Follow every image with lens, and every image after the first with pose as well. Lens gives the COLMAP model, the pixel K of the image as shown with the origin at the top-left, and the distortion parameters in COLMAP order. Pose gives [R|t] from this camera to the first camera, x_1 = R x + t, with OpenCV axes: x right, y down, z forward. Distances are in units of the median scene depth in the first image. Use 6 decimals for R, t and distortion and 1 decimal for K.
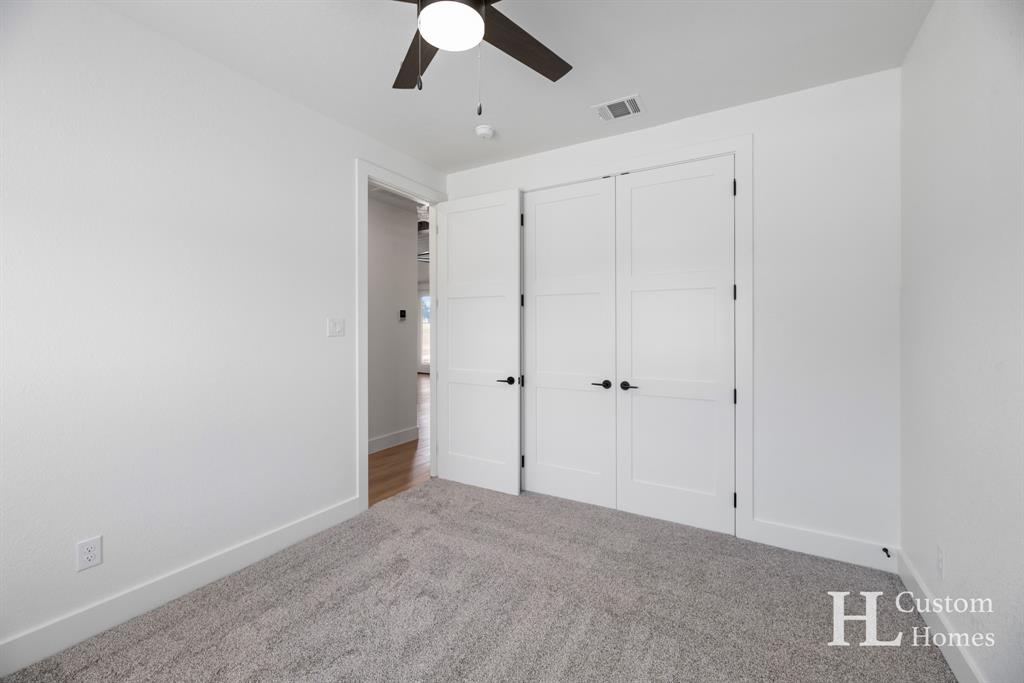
lens RADIAL K [[418.3, 0, 515.4], [0, 418.3, 337.4], [0, 0, 1]] dist [-0.000064, 0.000018]
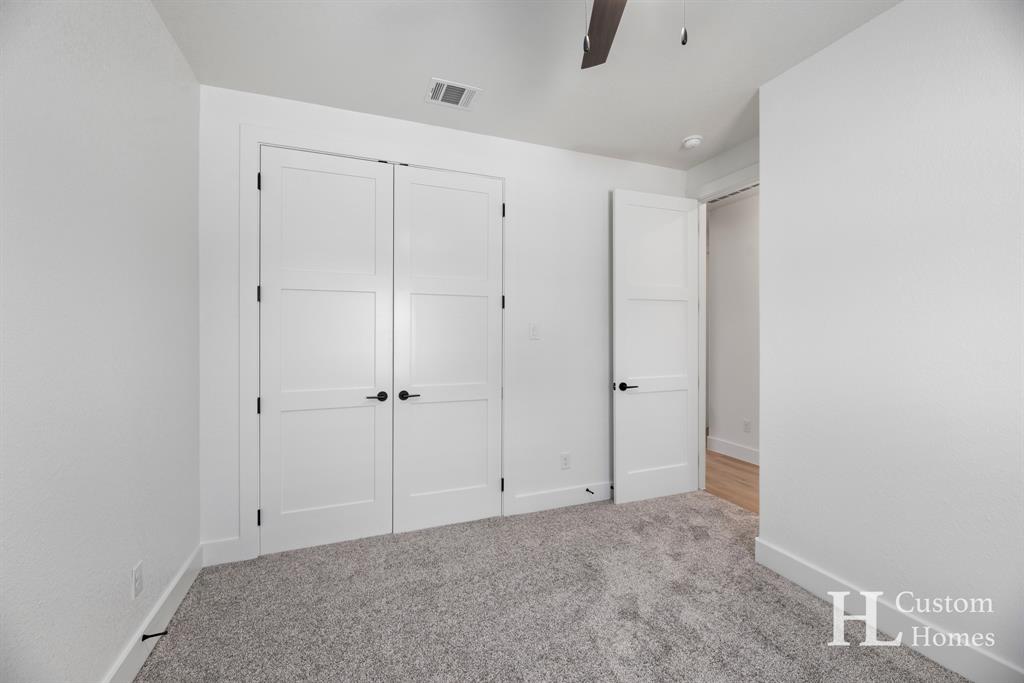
lens RADIAL K [[418.3, 0, 515.4], [0, 418.3, 337.4], [0, 0, 1]] dist [-0.000064, 0.000018]
pose [[0.611471, -0.004093, 0.791256, -0.317581], [0.013229, 0.999900, -0.005051, -0.003210], [-0.791156, 0.013556, 0.611464, 0.248500]]
